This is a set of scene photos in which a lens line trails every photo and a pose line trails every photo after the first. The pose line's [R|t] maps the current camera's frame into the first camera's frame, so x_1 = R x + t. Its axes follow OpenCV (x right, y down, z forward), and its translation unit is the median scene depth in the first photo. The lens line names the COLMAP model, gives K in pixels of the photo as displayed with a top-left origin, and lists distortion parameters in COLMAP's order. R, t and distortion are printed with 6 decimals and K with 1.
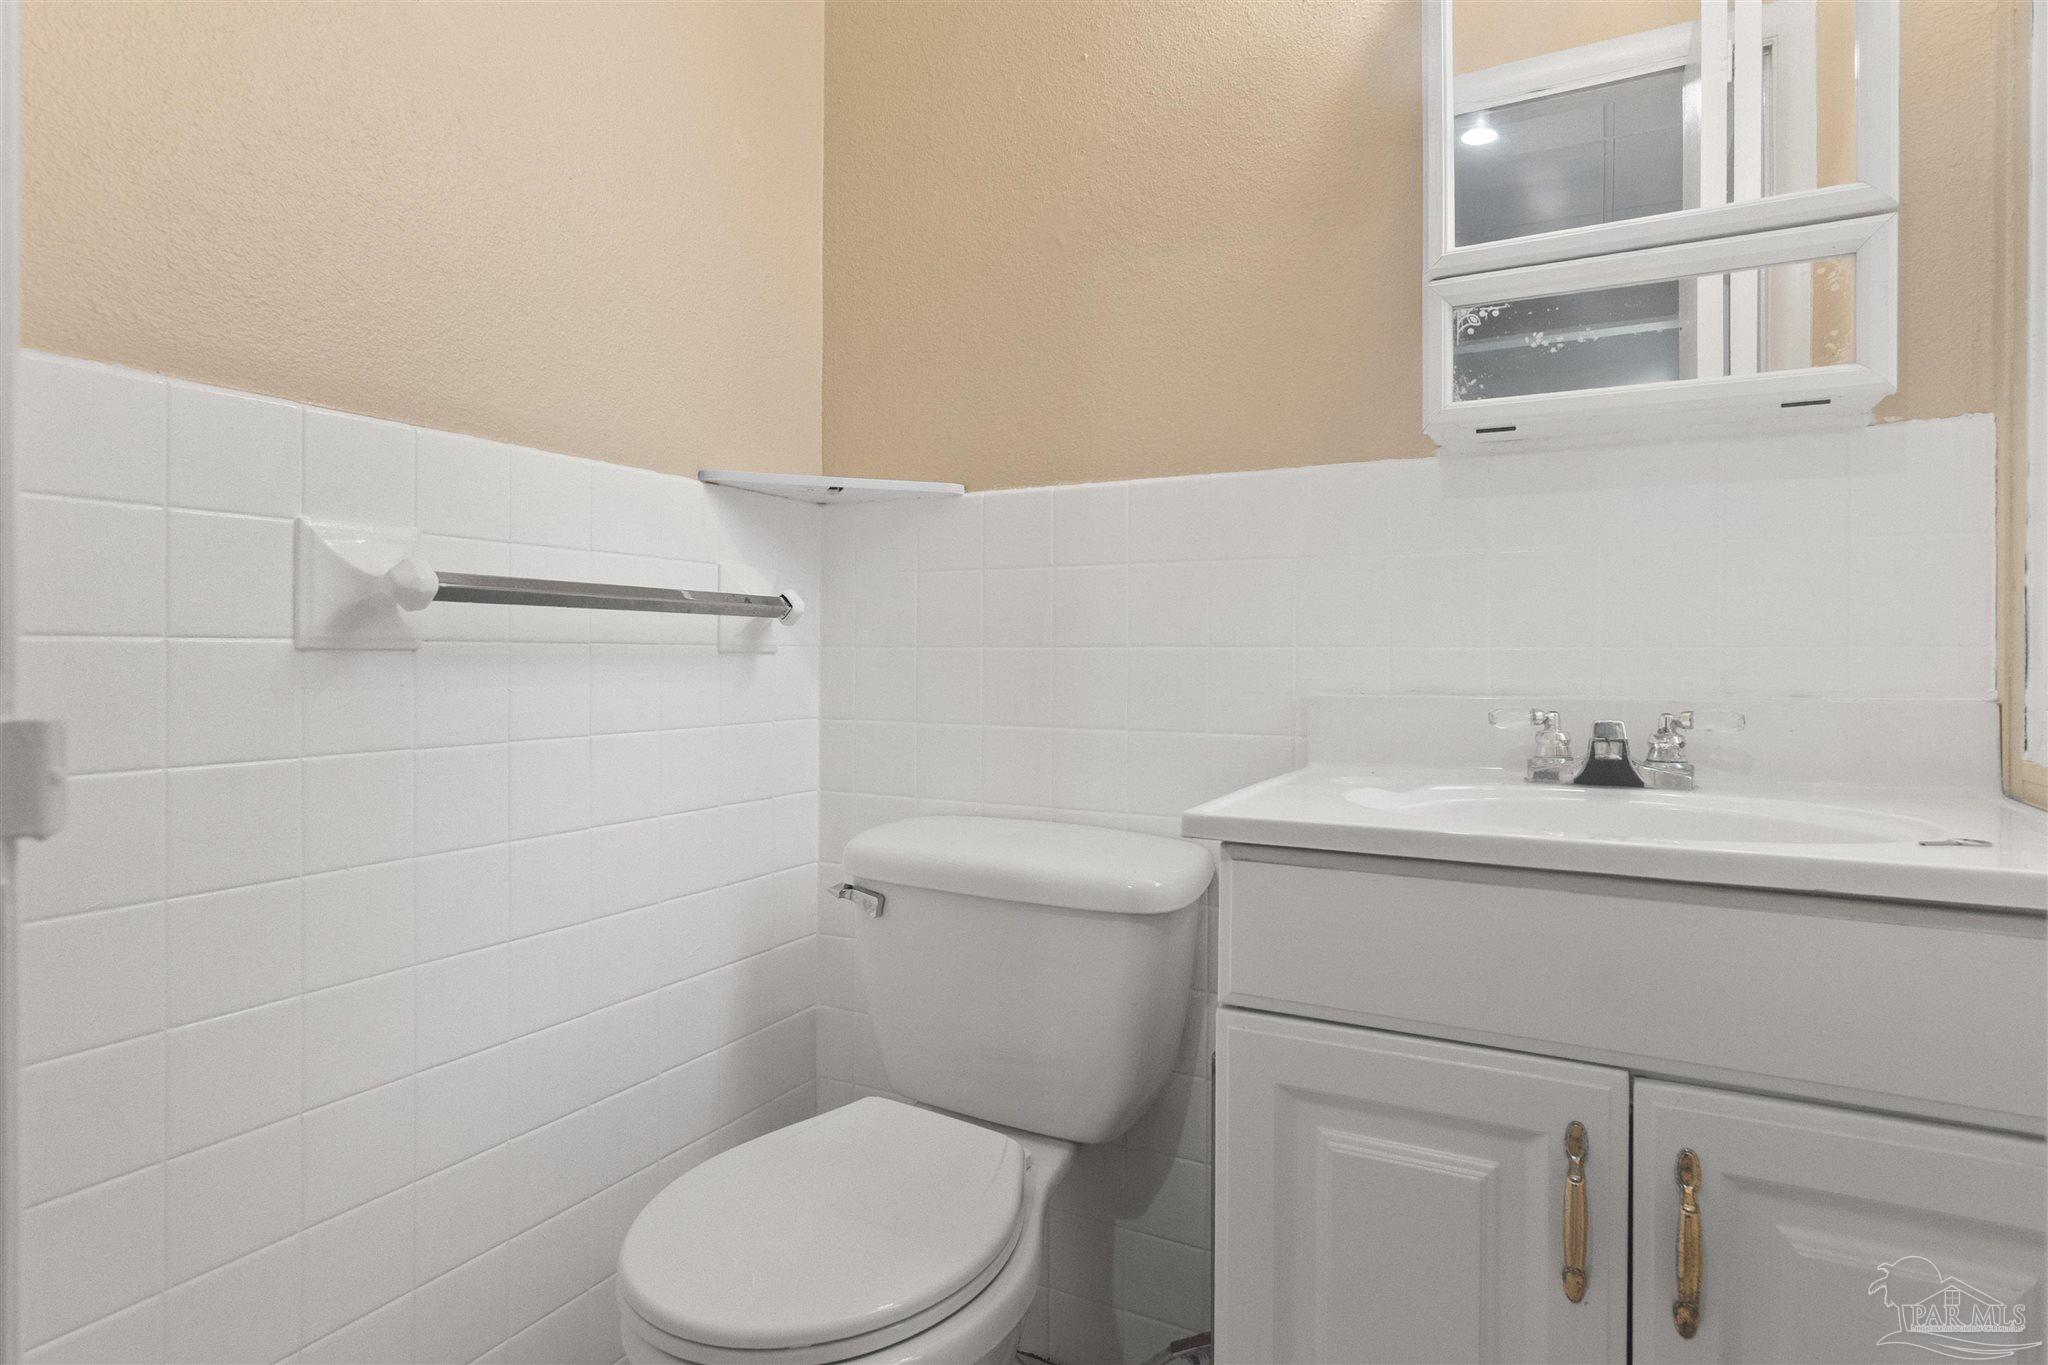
lens RADIAL K [[1105.8, 0, 1014.4], [0, 1105.8, 675.8], [0, 0, 1]] dist [-0.012116, 0.000474]
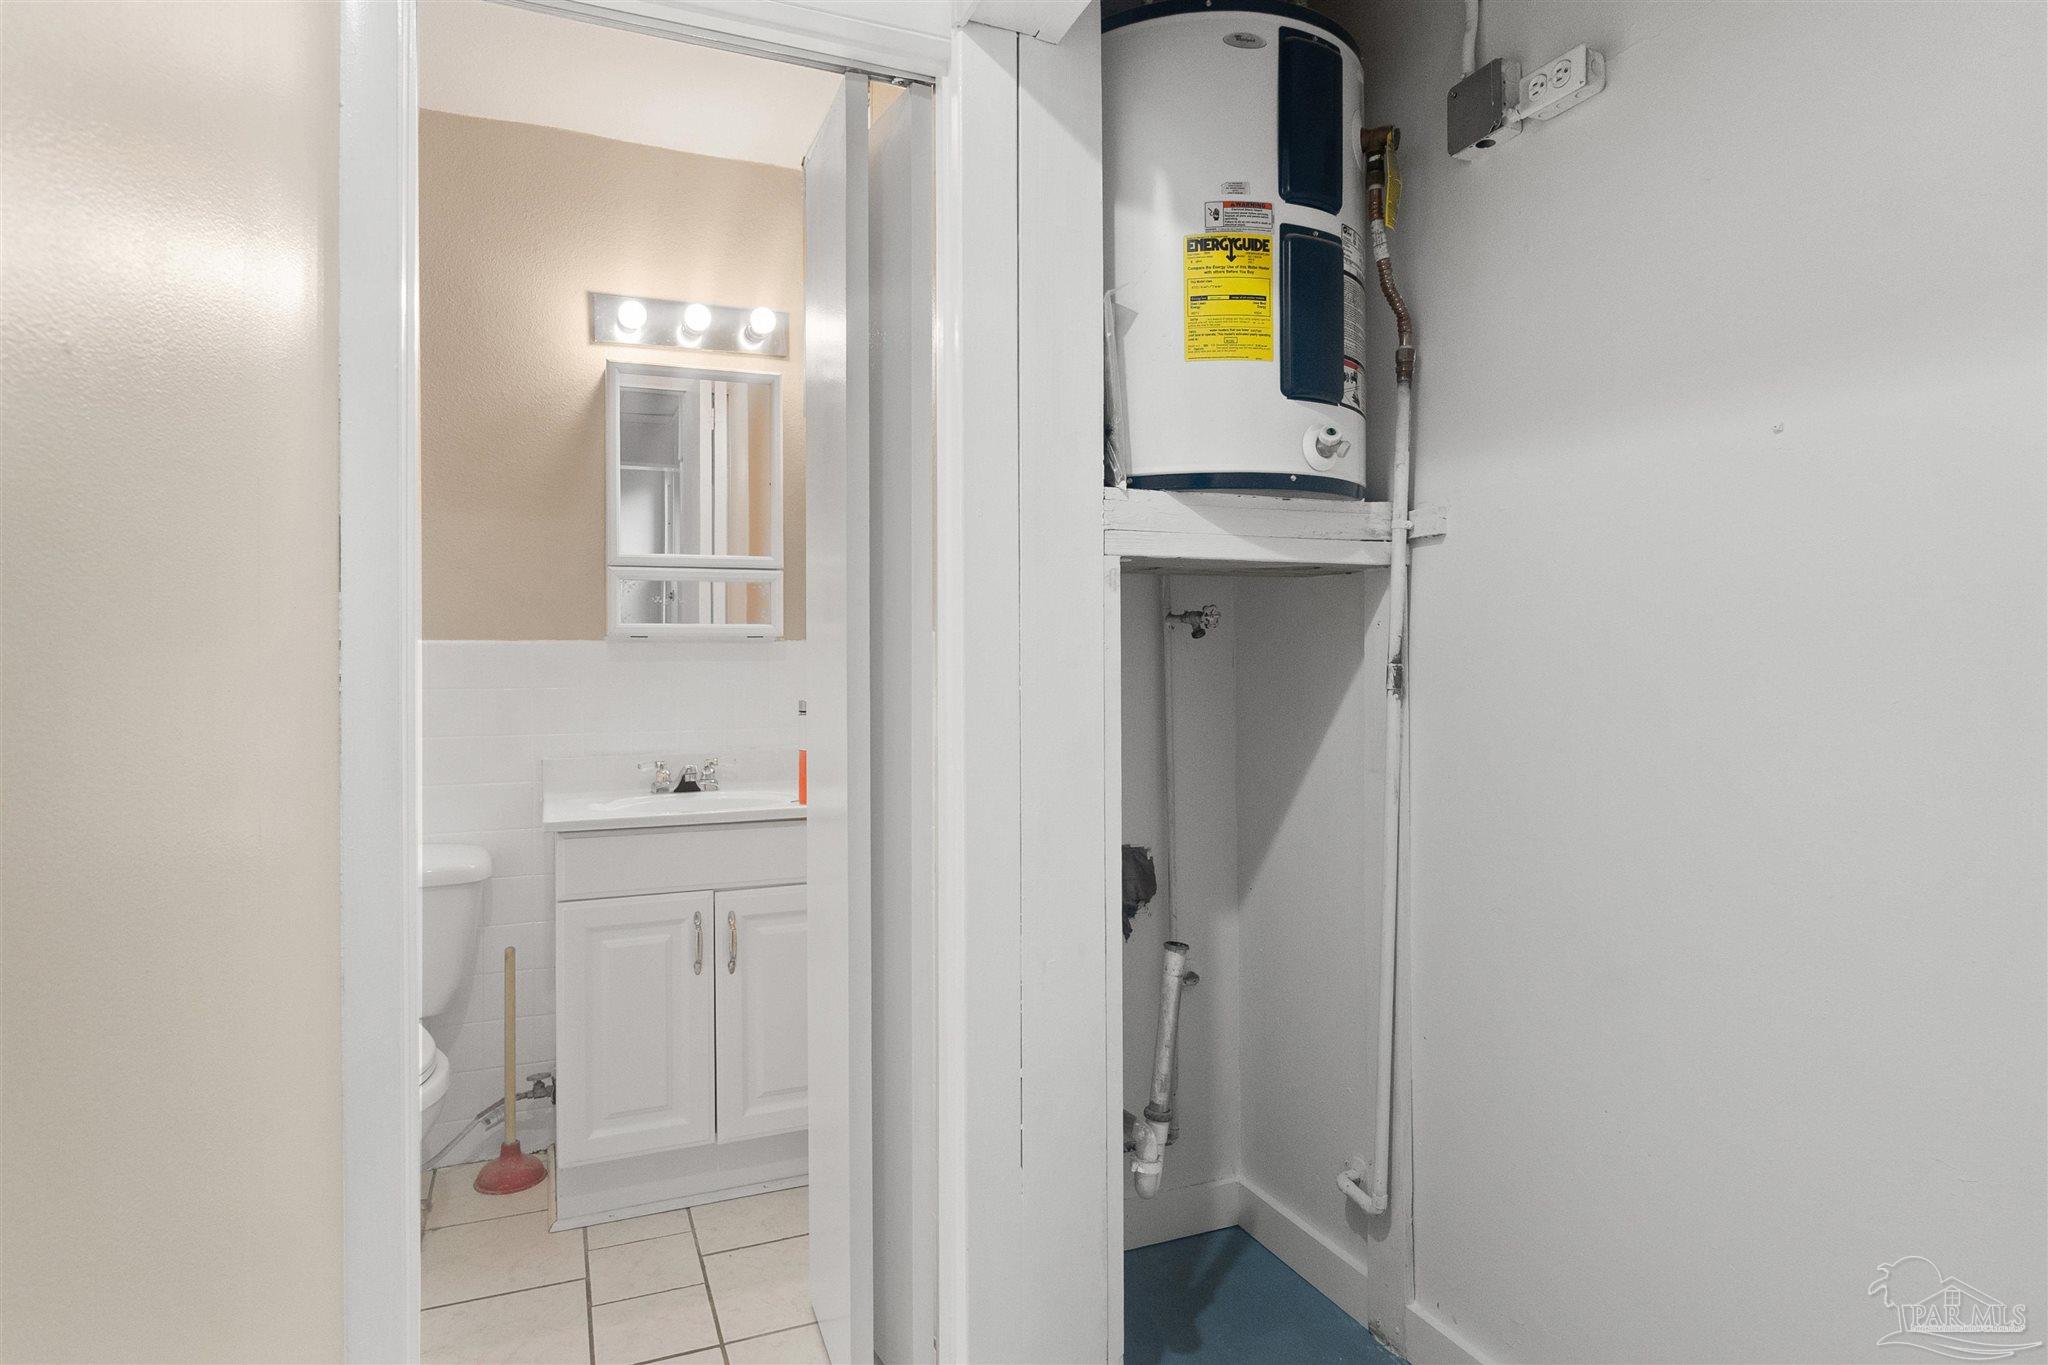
lens RADIAL K [[1105.8, 0, 1025.4], [0, 1105.8, 672.3], [0, 0, 1]] dist [-0.012116, 0.000474]
pose [[0.638580, -0.017015, 0.769368, -0.872977], [0.015342, 0.999838, 0.009377, -0.179705], [-0.769403, 0.005816, 0.638737, -1.147544]]
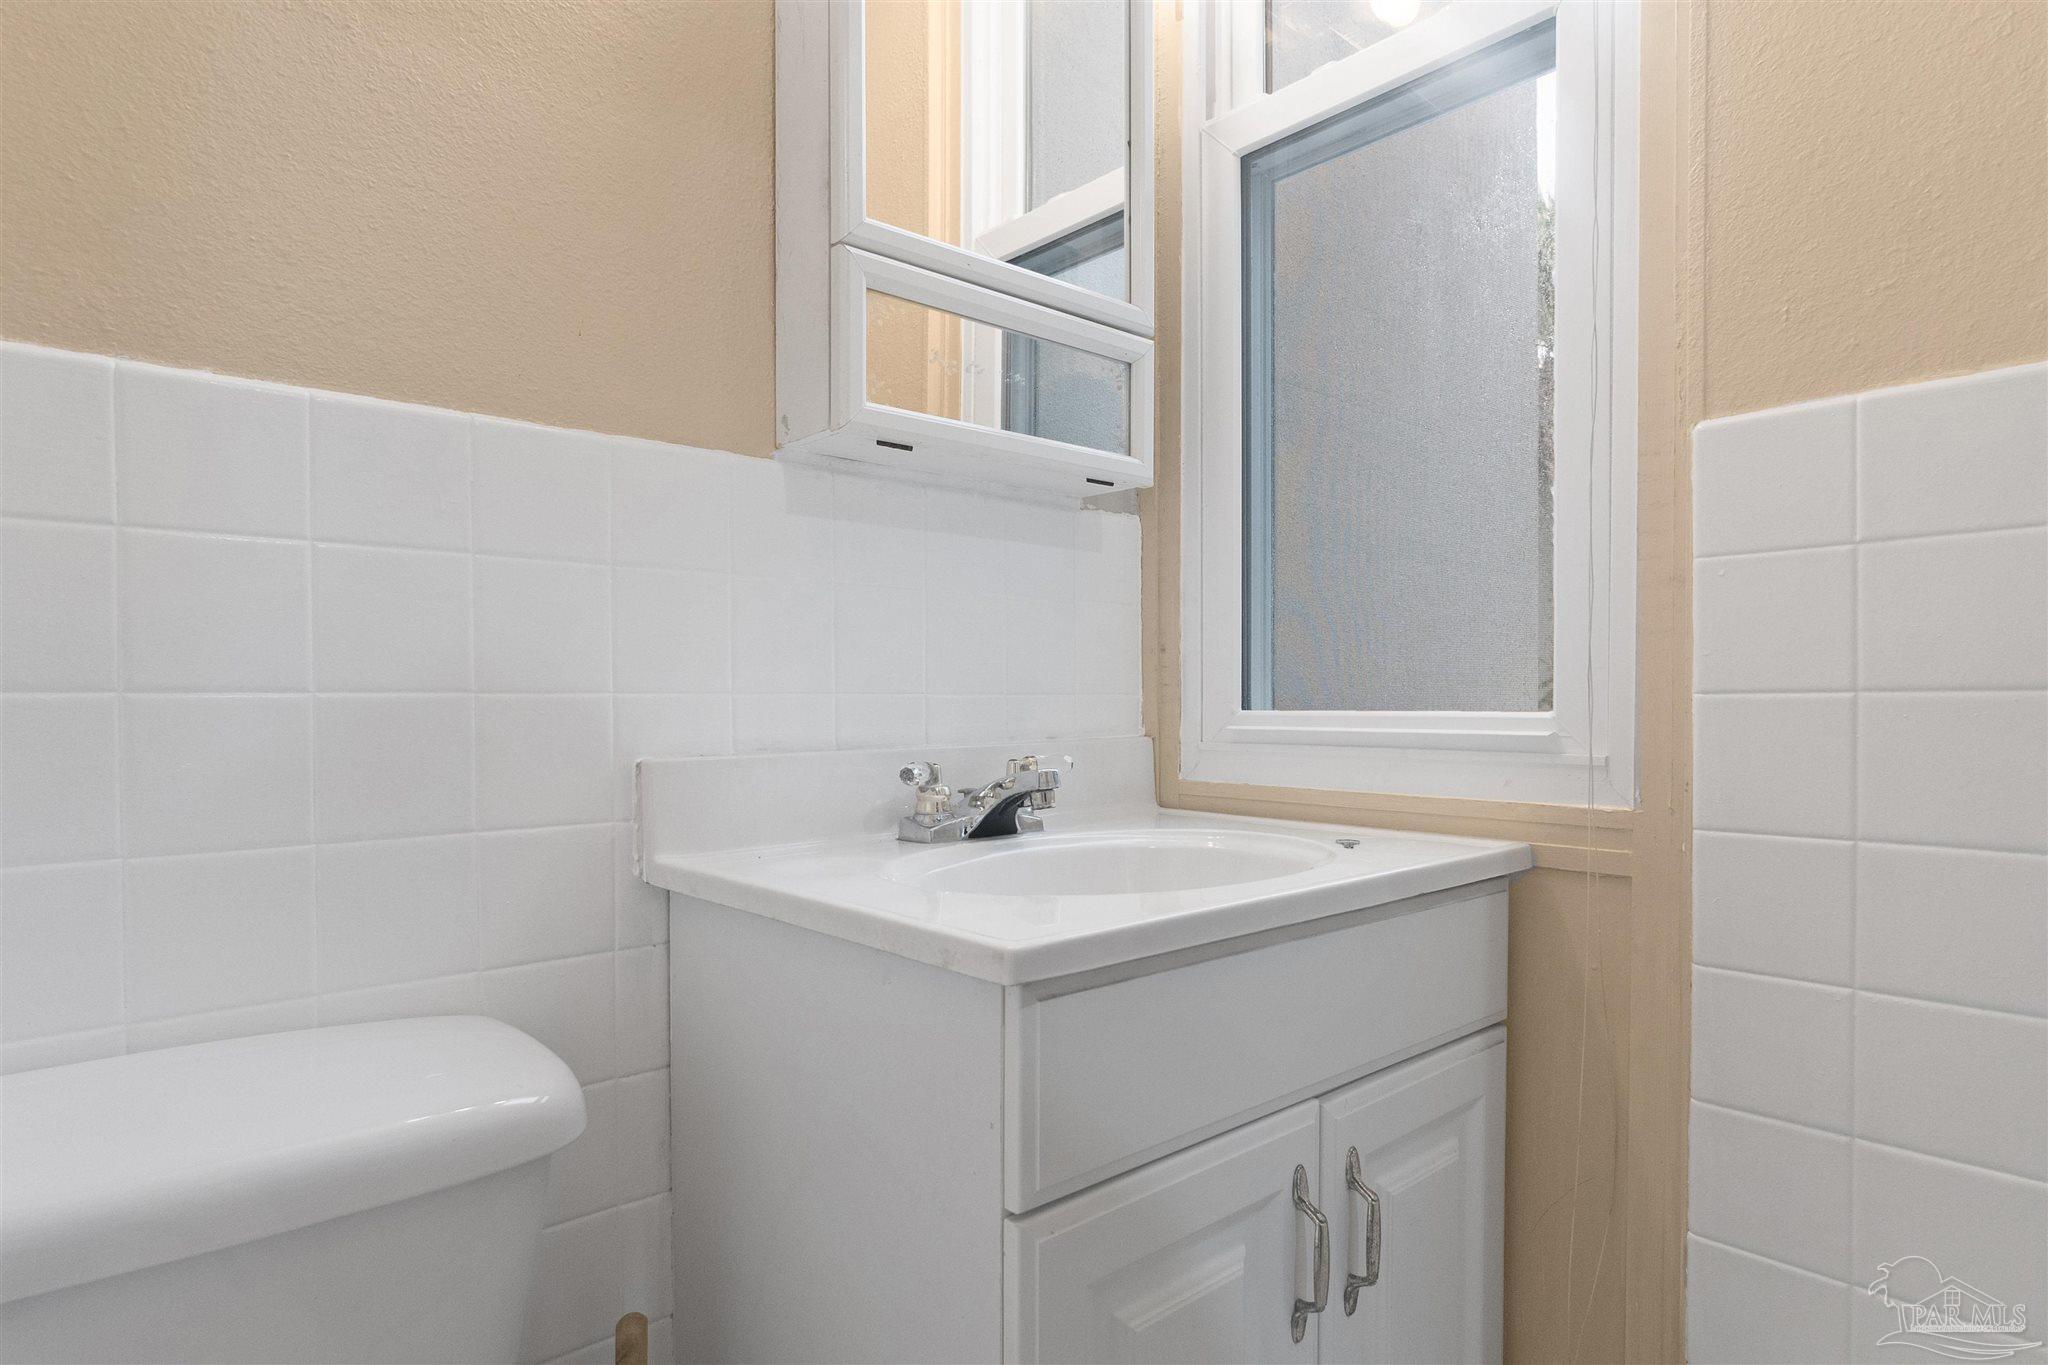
lens RADIAL K [[1105.8, 0, 1029.4], [0, 1105.8, 701.1], [0, 0, 1]] dist [-0.012116, 0.000474]
pose [[0.330961, -0.012755, 0.943558, -0.401939], [0.017686, 0.999817, 0.007312, -0.028455], [-0.943479, 0.014268, 0.331126, 0.681299]]
